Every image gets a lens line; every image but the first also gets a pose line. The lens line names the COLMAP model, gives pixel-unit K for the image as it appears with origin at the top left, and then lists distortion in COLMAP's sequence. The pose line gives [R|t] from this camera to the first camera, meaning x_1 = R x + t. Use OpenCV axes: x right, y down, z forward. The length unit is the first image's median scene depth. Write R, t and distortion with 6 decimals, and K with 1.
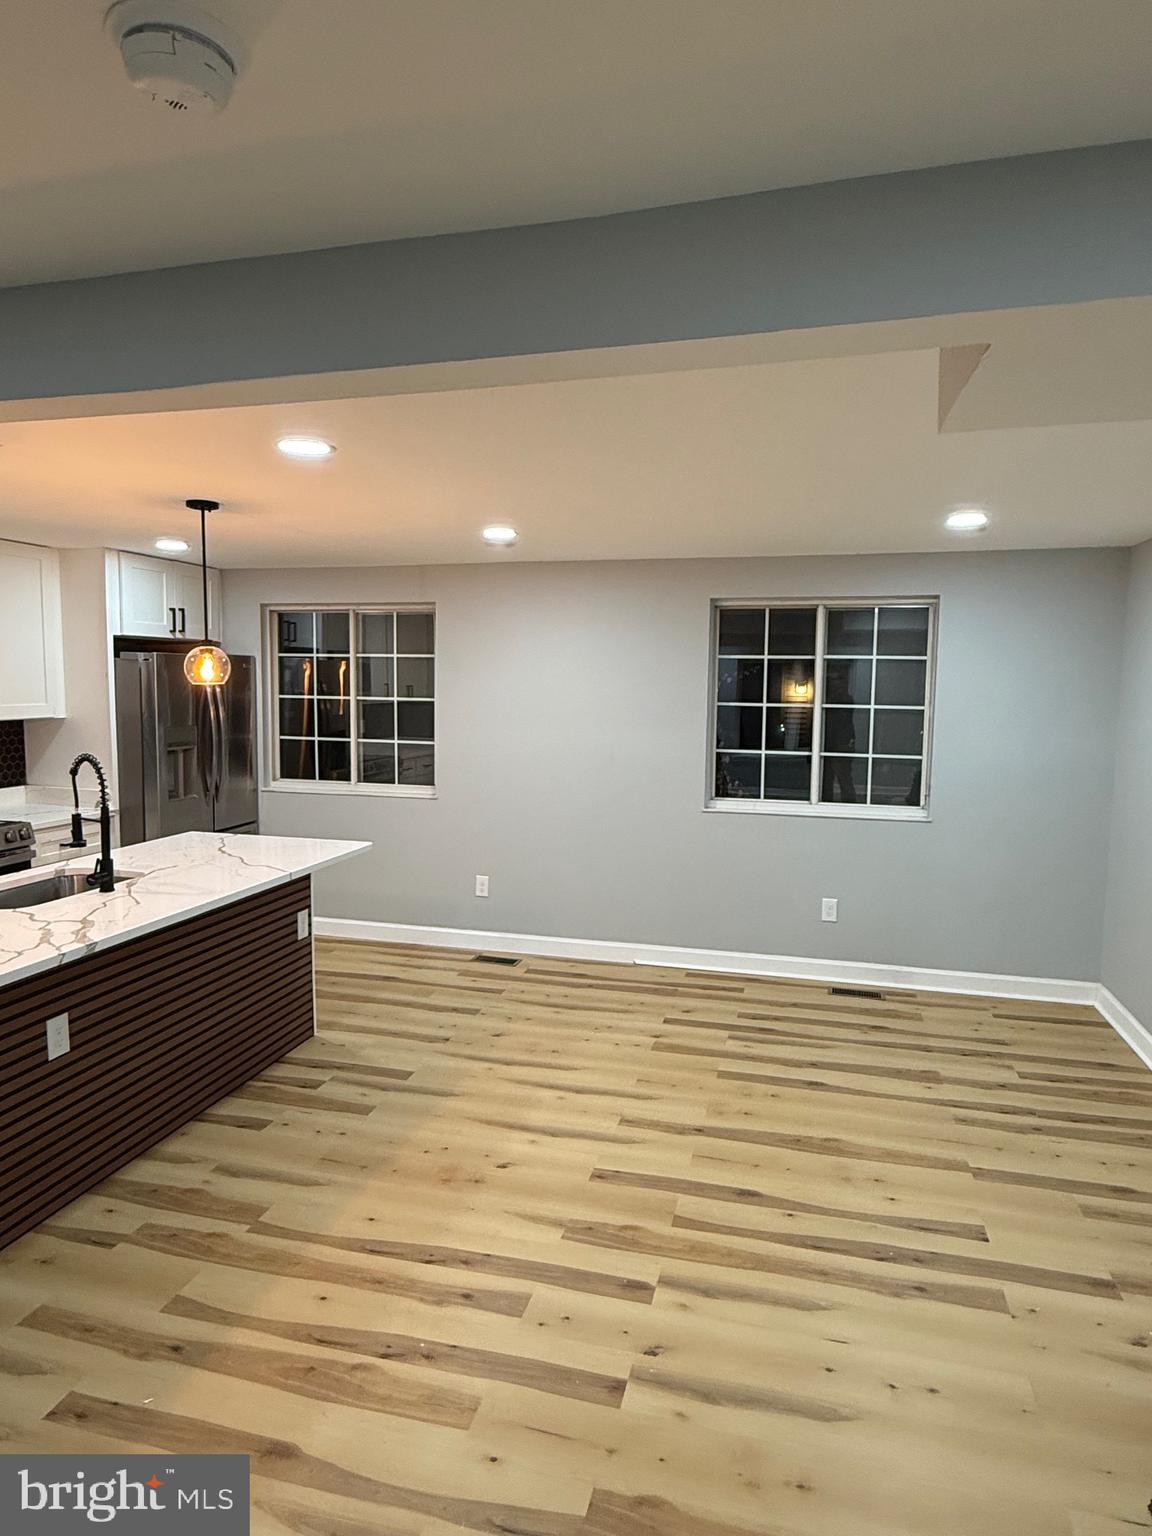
lens RADIAL K [[921.0, 0, 572.5], [0, 921.0, 771.2], [0, 0, 1]] dist [-0.002295, 0.003053]
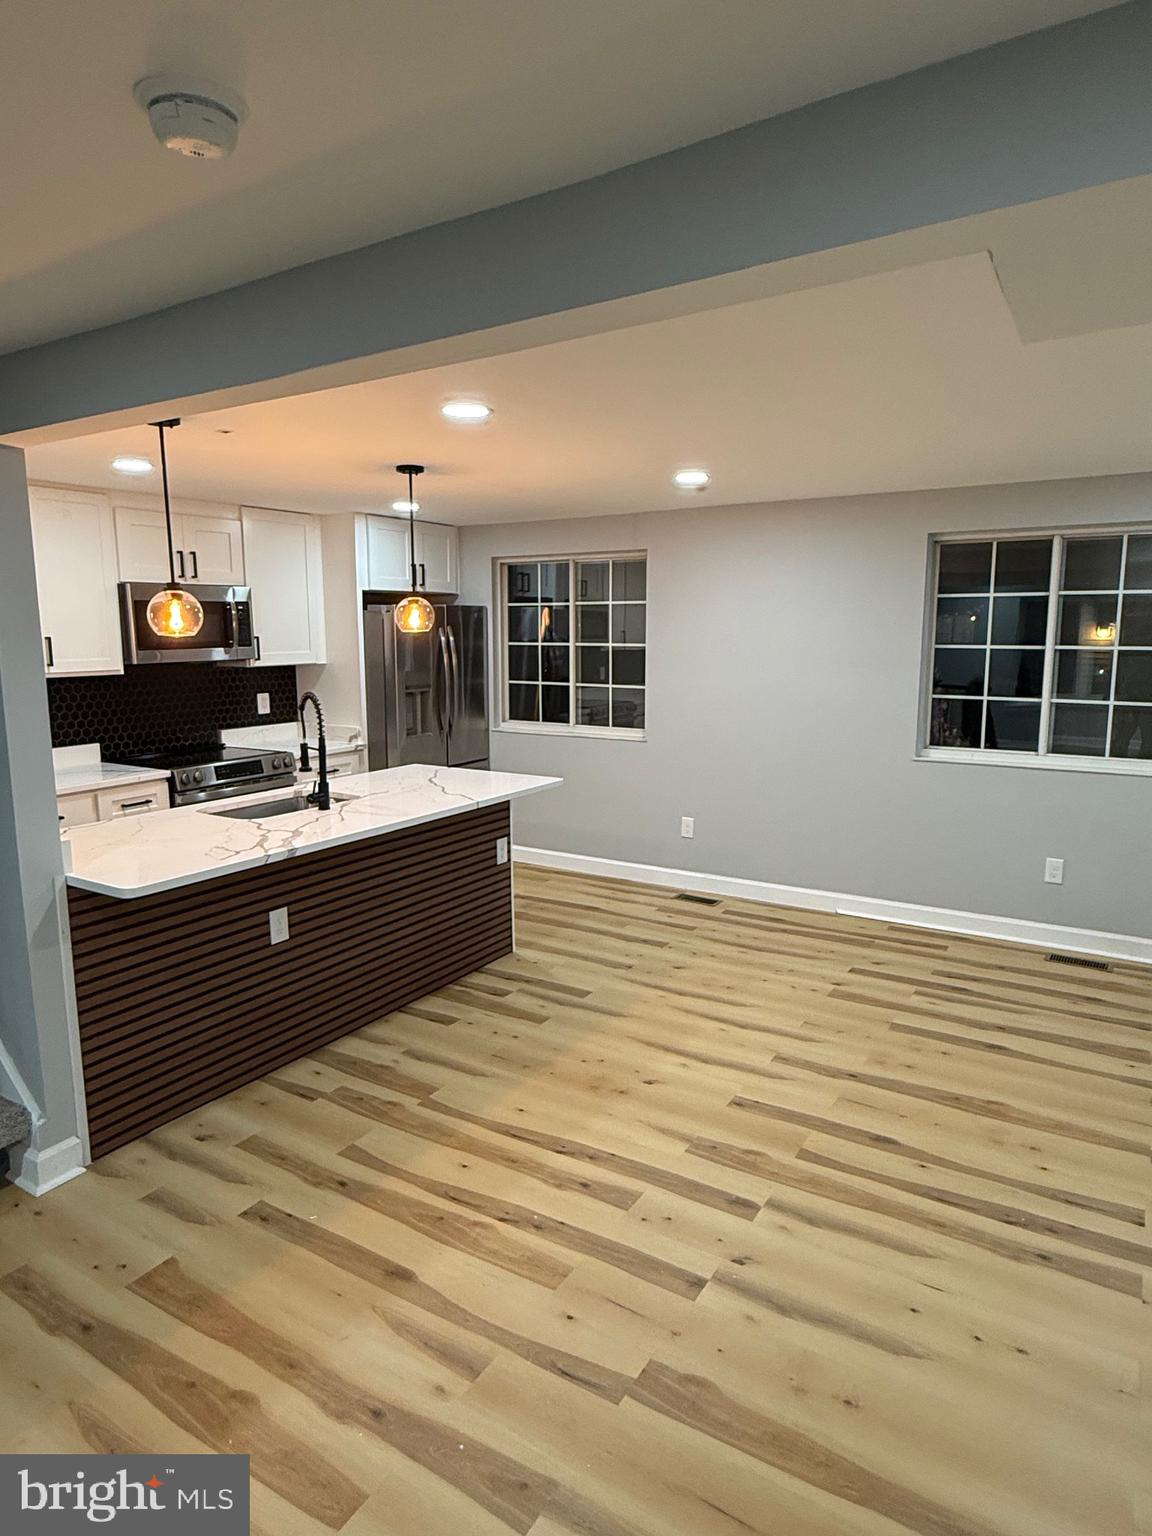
lens RADIAL K [[921.0, 0, 569.4], [0, 921.0, 771.0], [0, 0, 1]] dist [-0.002295, 0.003053]
pose [[0.954292, 0.031249, -0.297236, 0.119860], [-0.014965, 0.998267, 0.056904, 0.008396], [0.298500, -0.049855, 0.953107, -0.021129]]
